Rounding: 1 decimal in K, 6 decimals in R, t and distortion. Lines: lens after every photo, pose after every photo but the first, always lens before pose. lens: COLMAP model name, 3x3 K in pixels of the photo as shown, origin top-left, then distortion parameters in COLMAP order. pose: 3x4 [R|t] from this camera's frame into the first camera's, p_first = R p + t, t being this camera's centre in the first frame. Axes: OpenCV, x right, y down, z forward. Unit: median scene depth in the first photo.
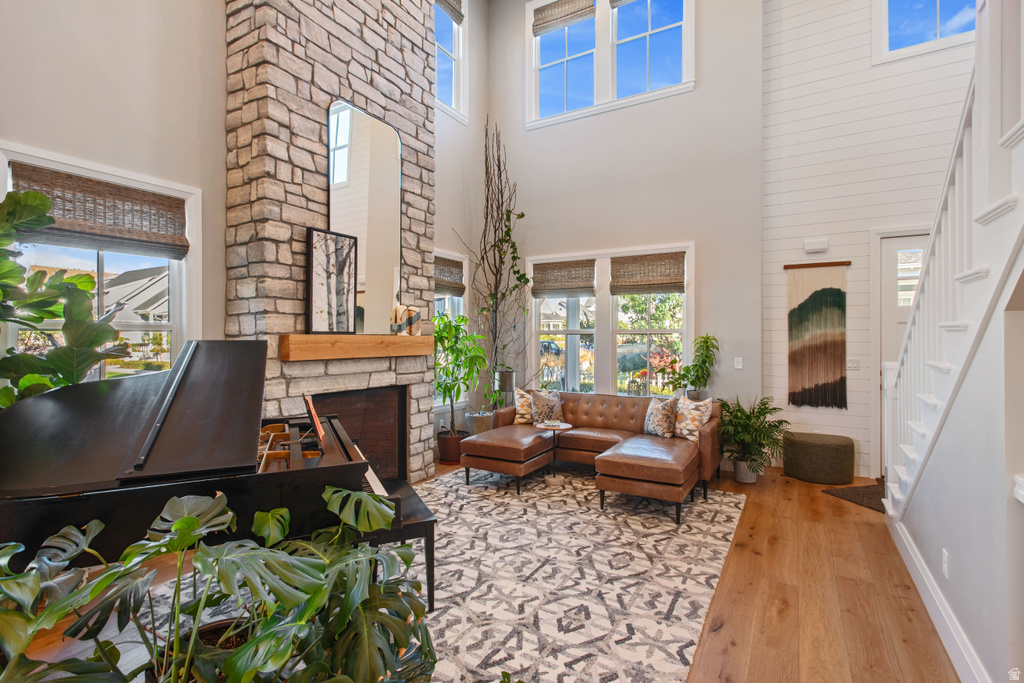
lens RADIAL K [[486.6, 0, 516.4], [0, 486.6, 337.2], [0, 0, 1]] dist [0.004051, 0.002714]
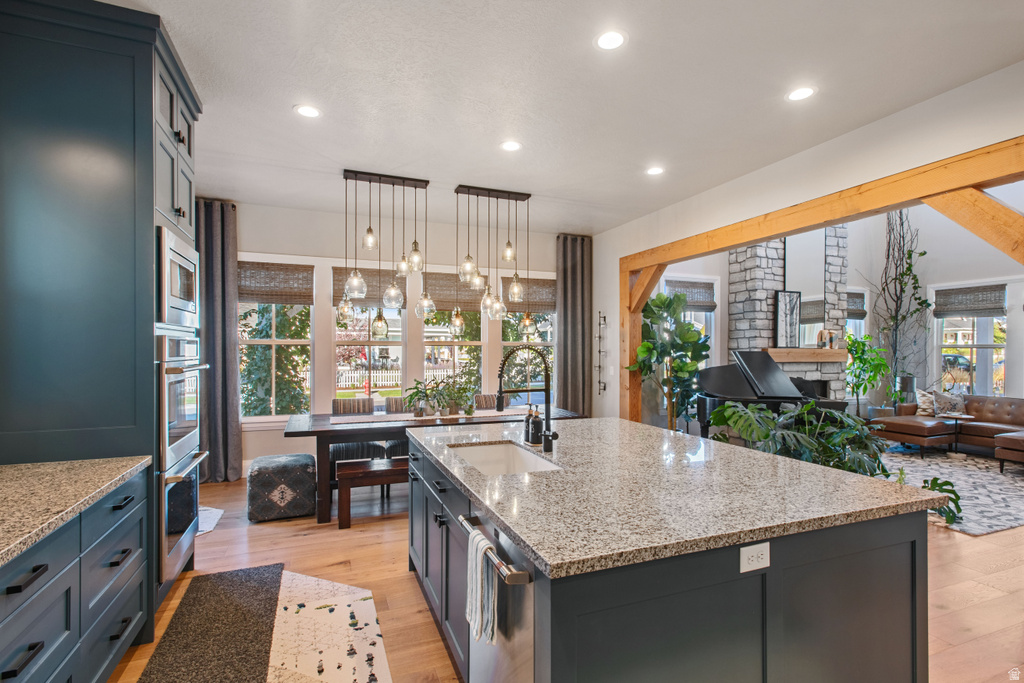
lens RADIAL K [[486.6, 0, 515.6], [0, 486.6, 351.3], [0, 0, 1]] dist [0.004051, 0.002714]
pose [[0.785015, 0.005705, -0.619451, -0.038738], [-0.003811, 0.999983, 0.004379, 0.001037], [0.619465, -0.001077, 0.785023, -0.749888]]
